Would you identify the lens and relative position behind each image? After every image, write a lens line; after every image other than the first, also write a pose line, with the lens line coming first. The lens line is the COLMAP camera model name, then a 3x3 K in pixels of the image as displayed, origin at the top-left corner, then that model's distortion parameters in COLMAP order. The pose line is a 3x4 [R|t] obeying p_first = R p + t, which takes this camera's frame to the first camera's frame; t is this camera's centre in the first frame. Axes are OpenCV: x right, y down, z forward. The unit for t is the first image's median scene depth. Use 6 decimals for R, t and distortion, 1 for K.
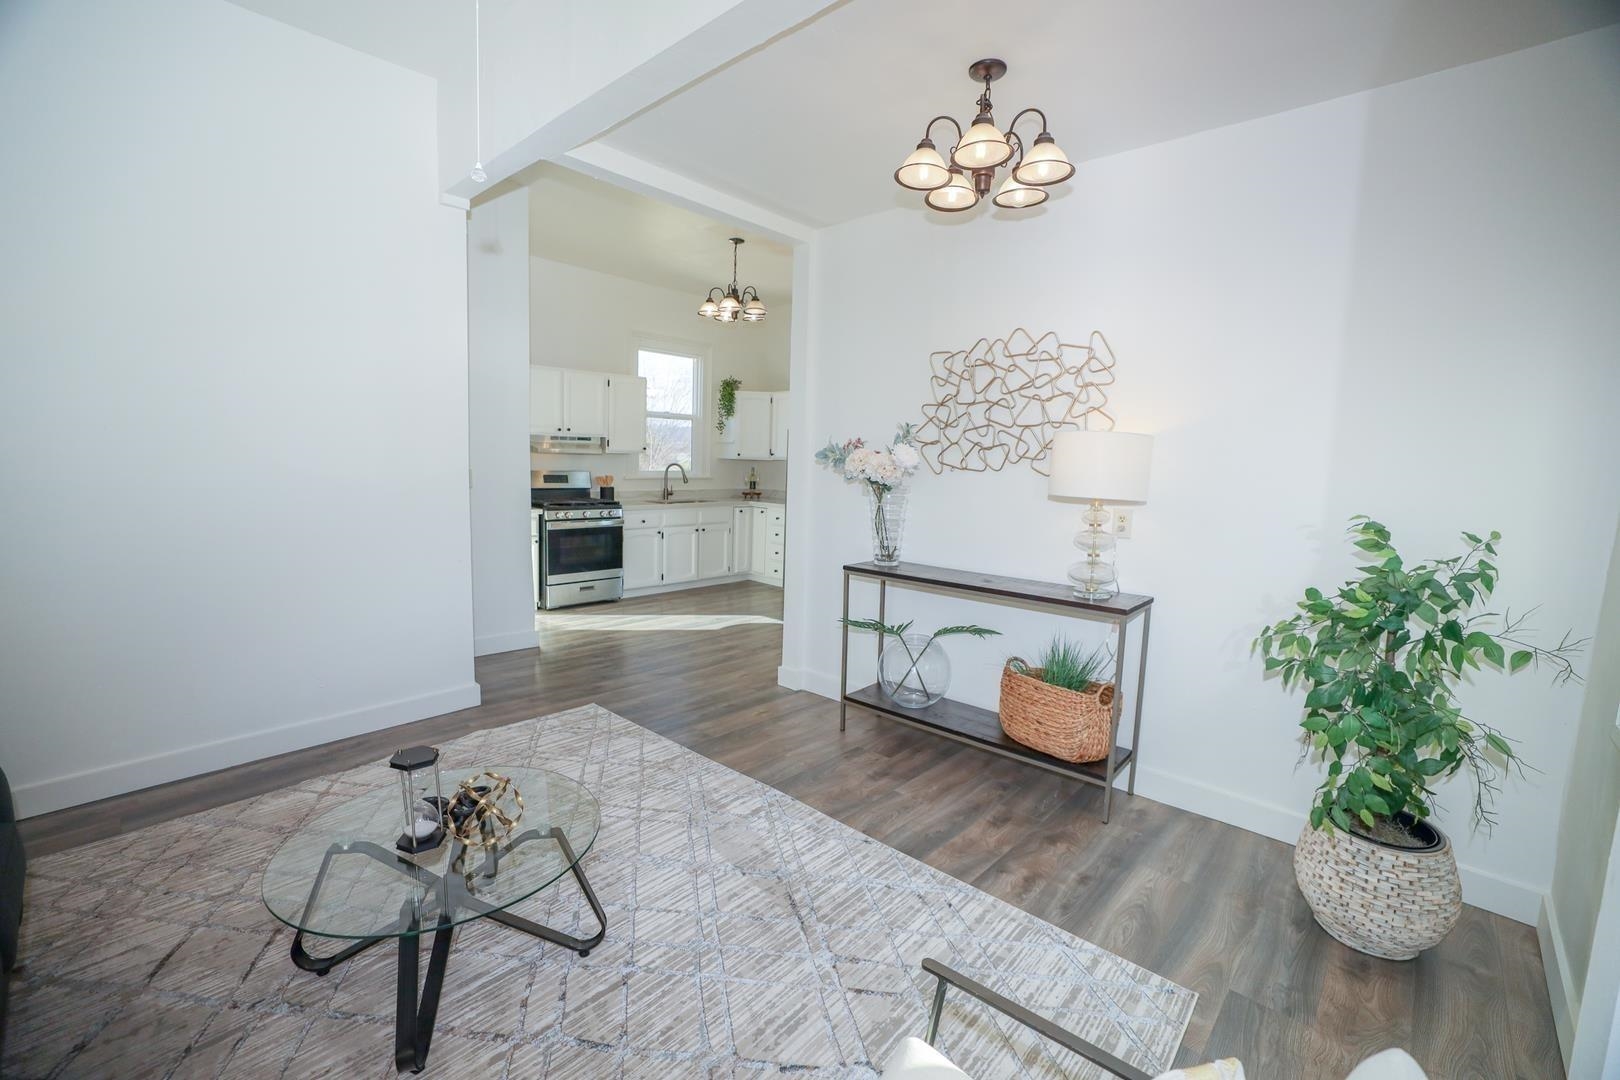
lens RADIAL K [[710.1, 0, 802.0], [0, 710.1, 547.6], [0, 0, 1]] dist [-0.002565, 0.000630]
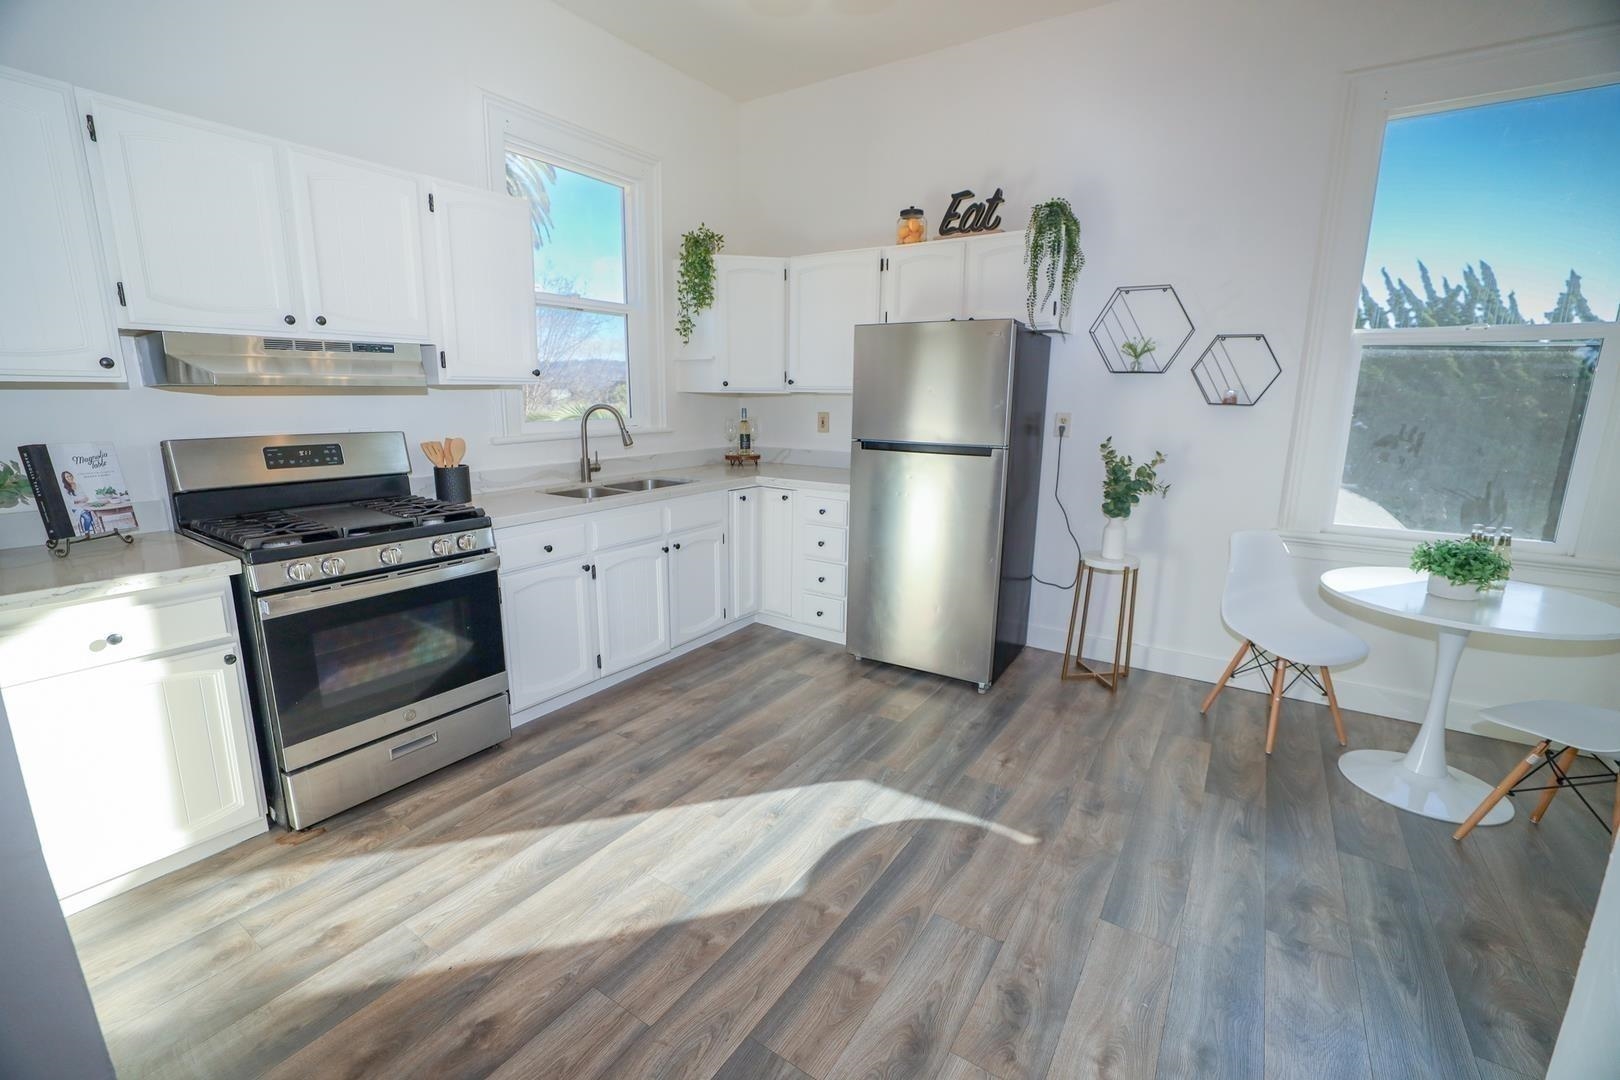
lens RADIAL K [[710.1, 0, 798.3], [0, 710.1, 540.9], [0, 0, 1]] dist [-0.002565, 0.000630]
pose [[0.987209, -0.053194, 0.150298, -0.148896], [0.040372, 0.995380, 0.087110, -0.076177], [-0.154238, -0.079927, 0.984796, 0.598134]]
